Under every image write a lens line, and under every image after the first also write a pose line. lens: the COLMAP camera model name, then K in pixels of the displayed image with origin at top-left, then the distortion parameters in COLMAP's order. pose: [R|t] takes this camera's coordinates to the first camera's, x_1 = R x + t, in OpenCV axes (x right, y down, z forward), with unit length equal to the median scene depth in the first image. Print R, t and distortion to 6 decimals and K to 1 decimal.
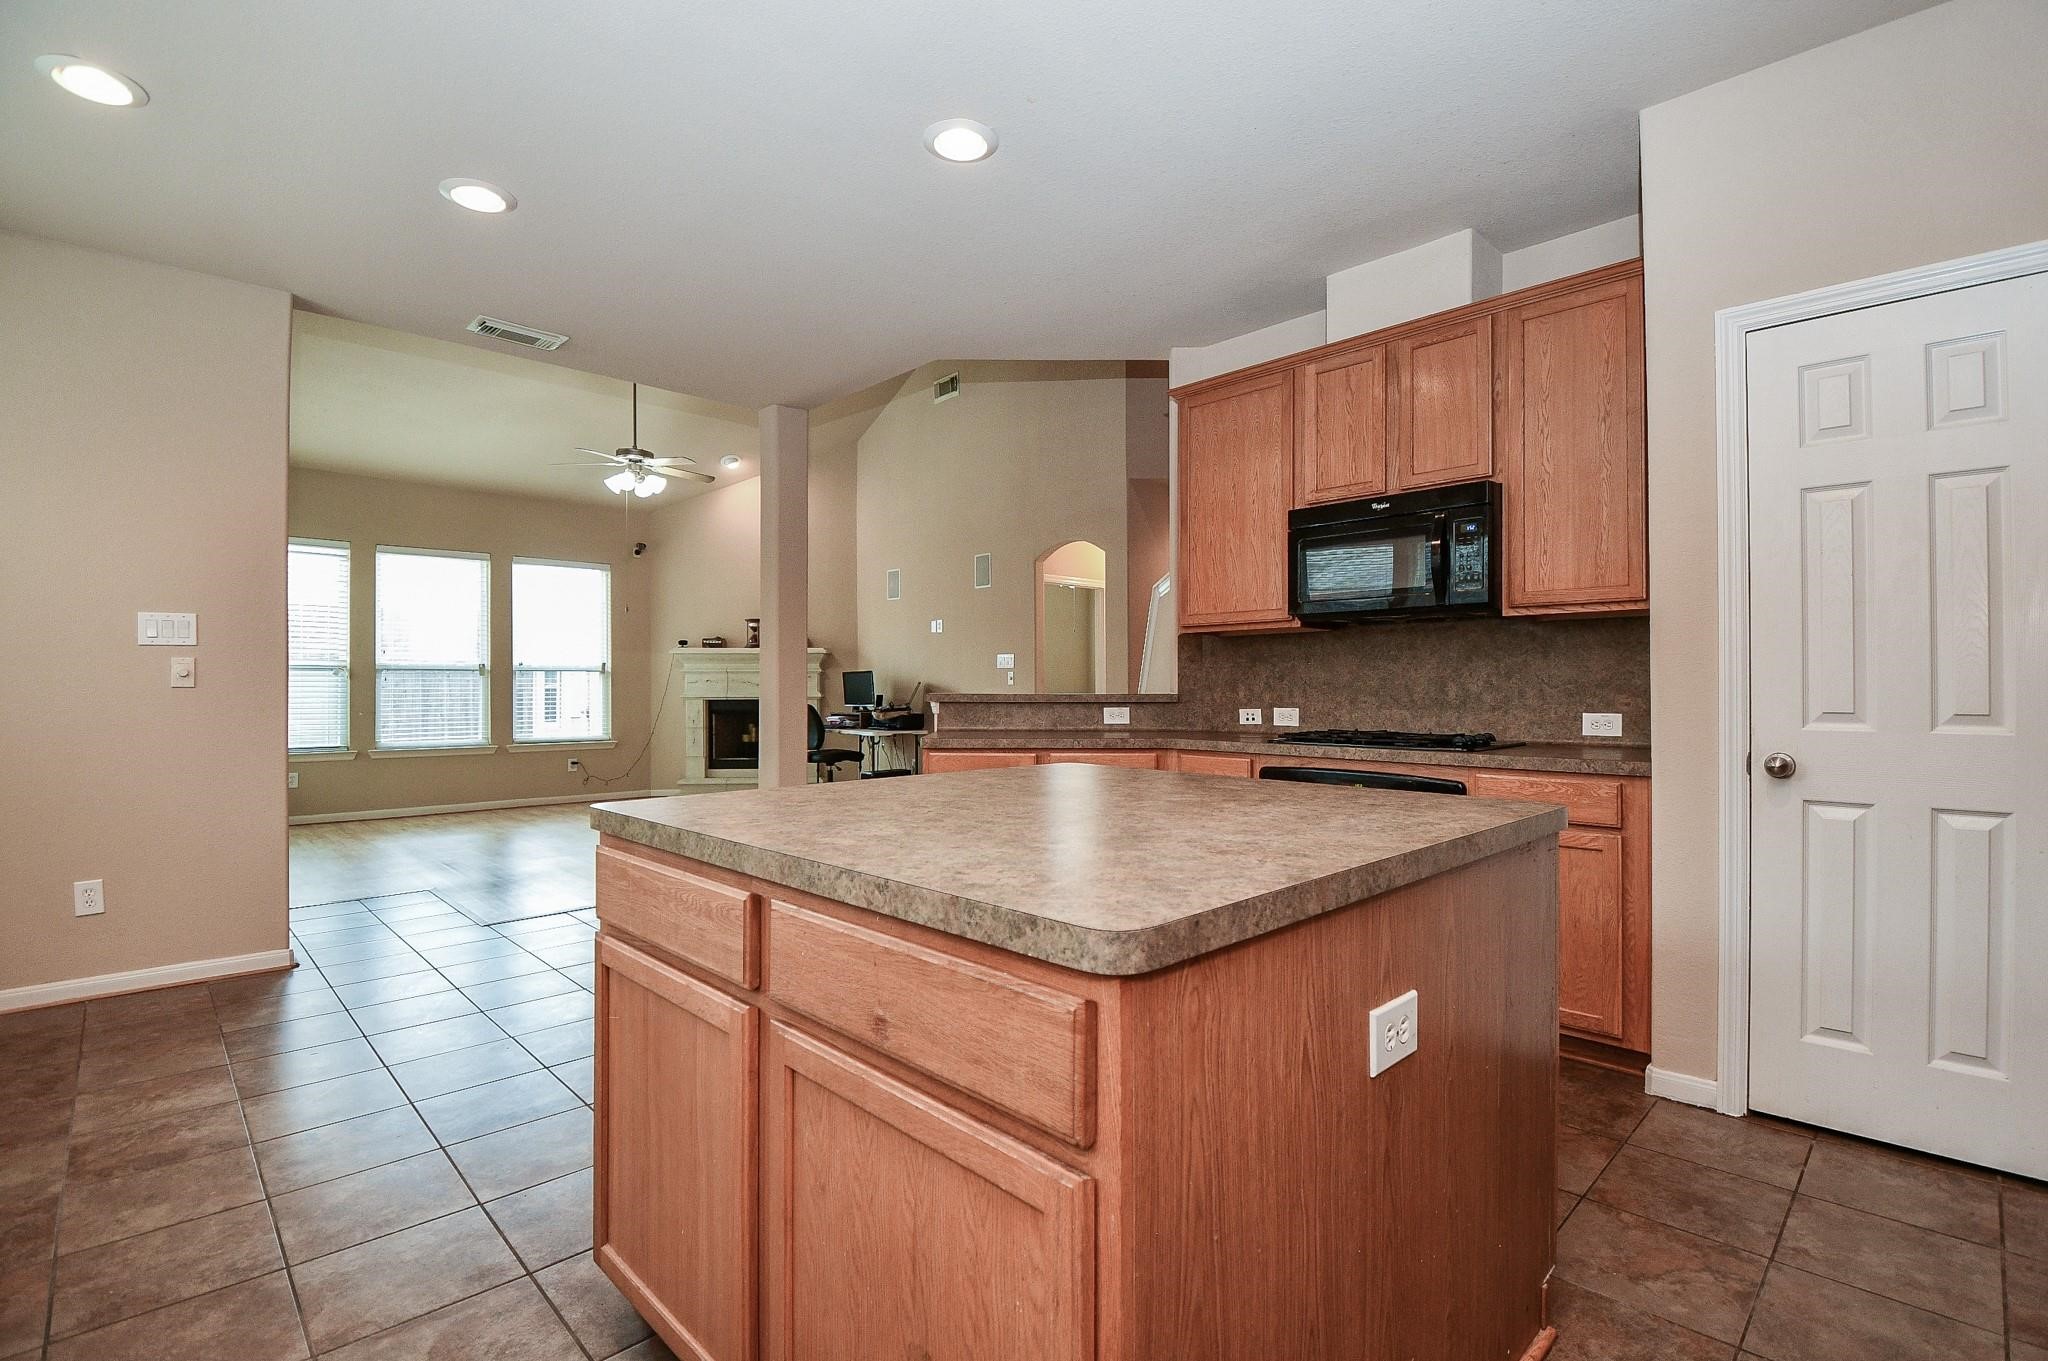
lens RADIAL K [[920.0, 0, 1029.6], [0, 920.0, 678.9], [0, 0, 1]] dist [0.002665, 0.000548]
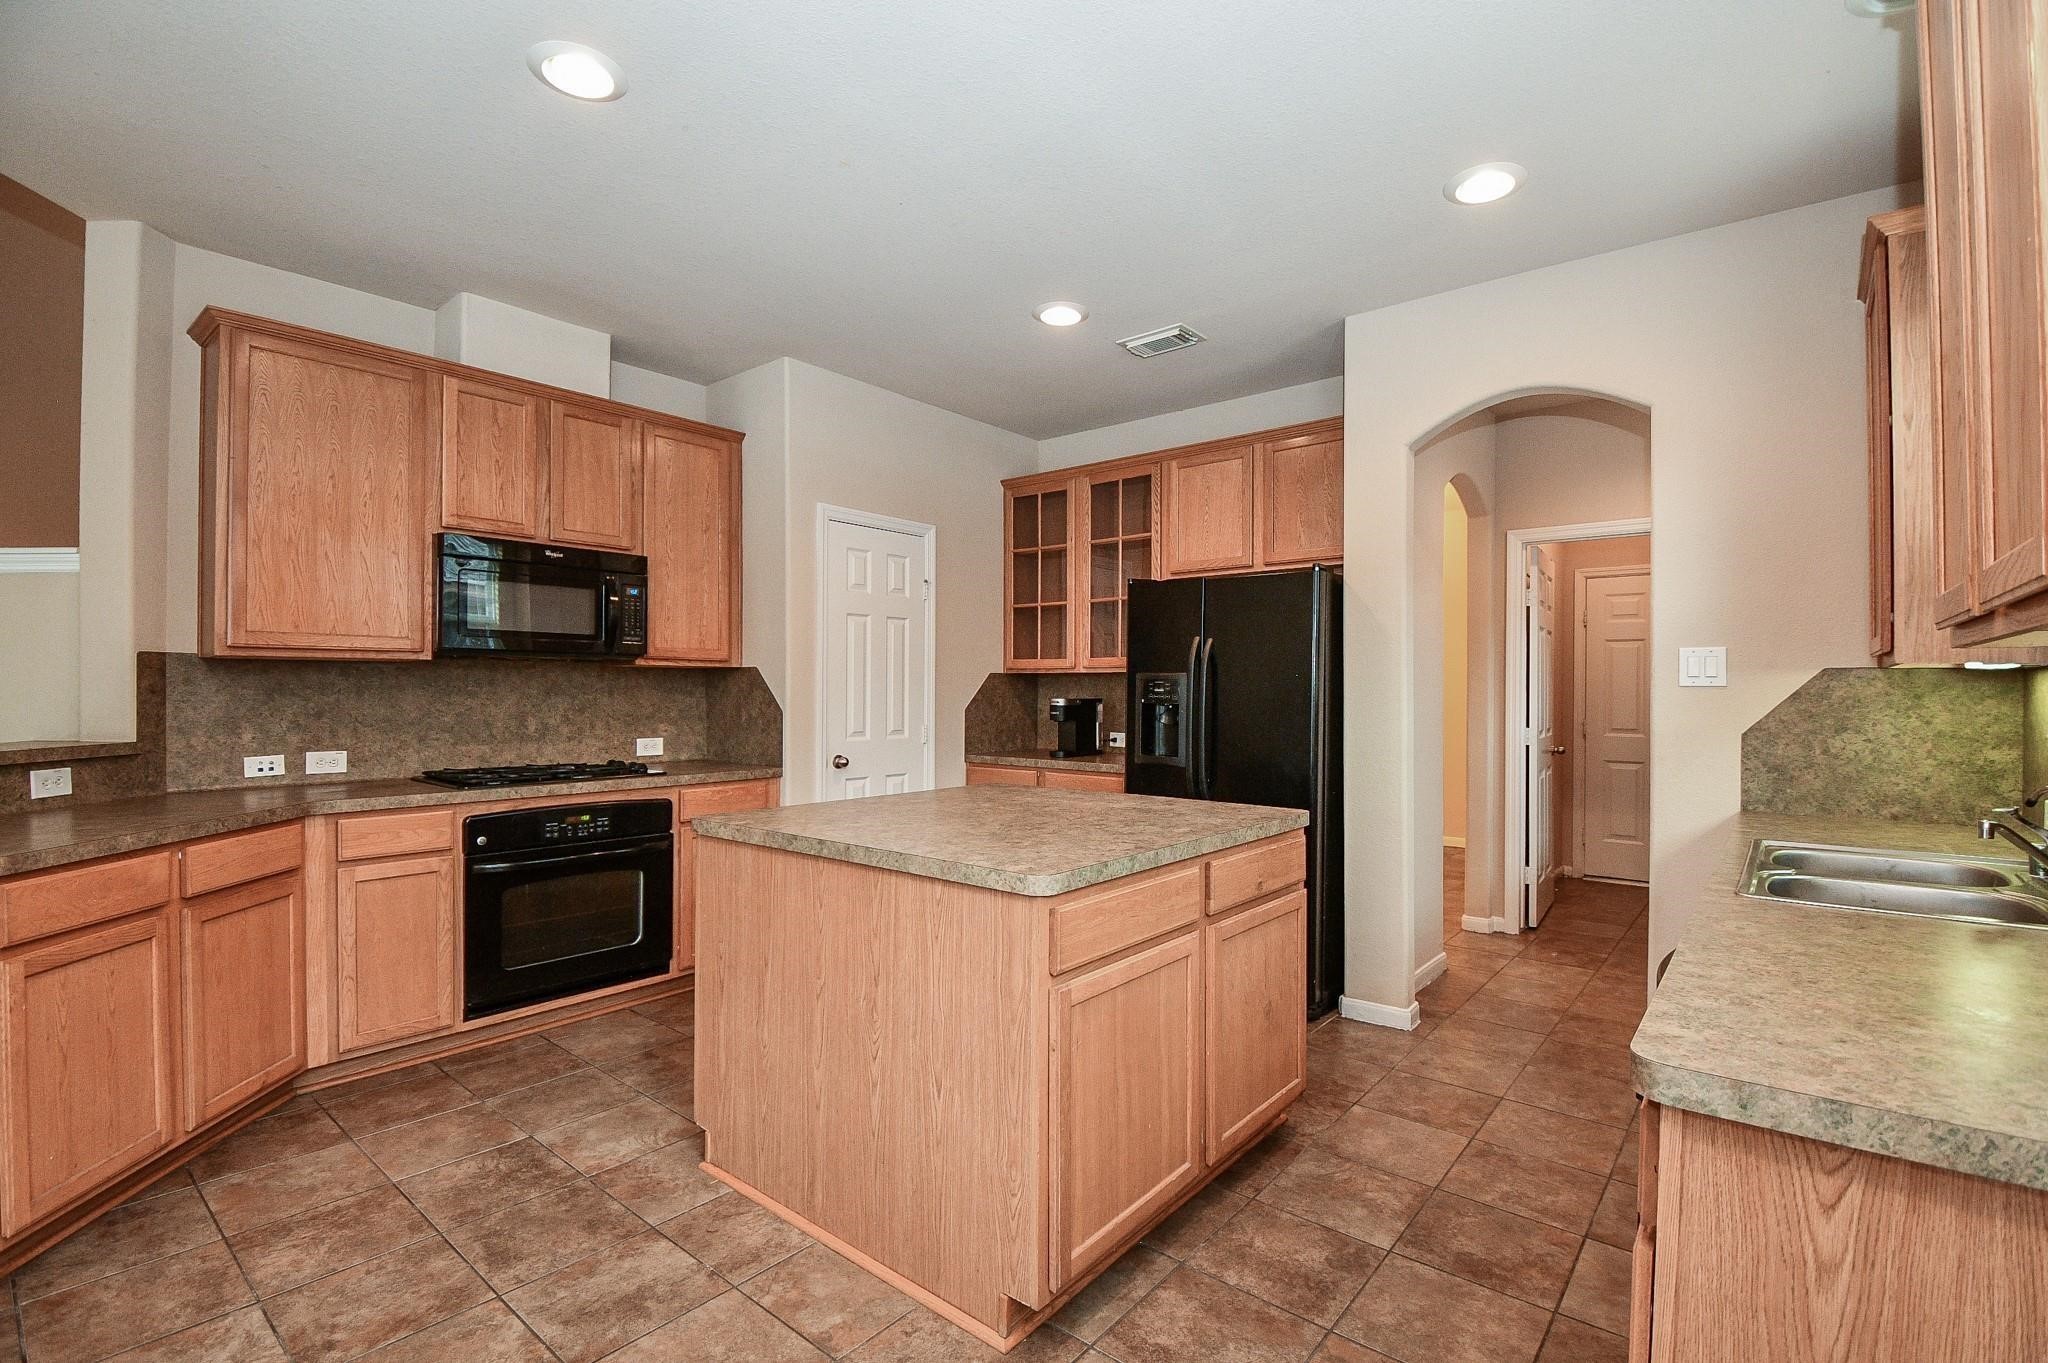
lens RADIAL K [[920.0, 0, 1029.7], [0, 920.0, 690.9], [0, 0, 1]] dist [0.002665, 0.000548]
pose [[-0.095880, 0.002617, 0.995389, -0.673005], [-0.007169, 0.999969, -0.003320, -0.027068], [-0.995367, -0.007454, -0.095859, 0.506366]]
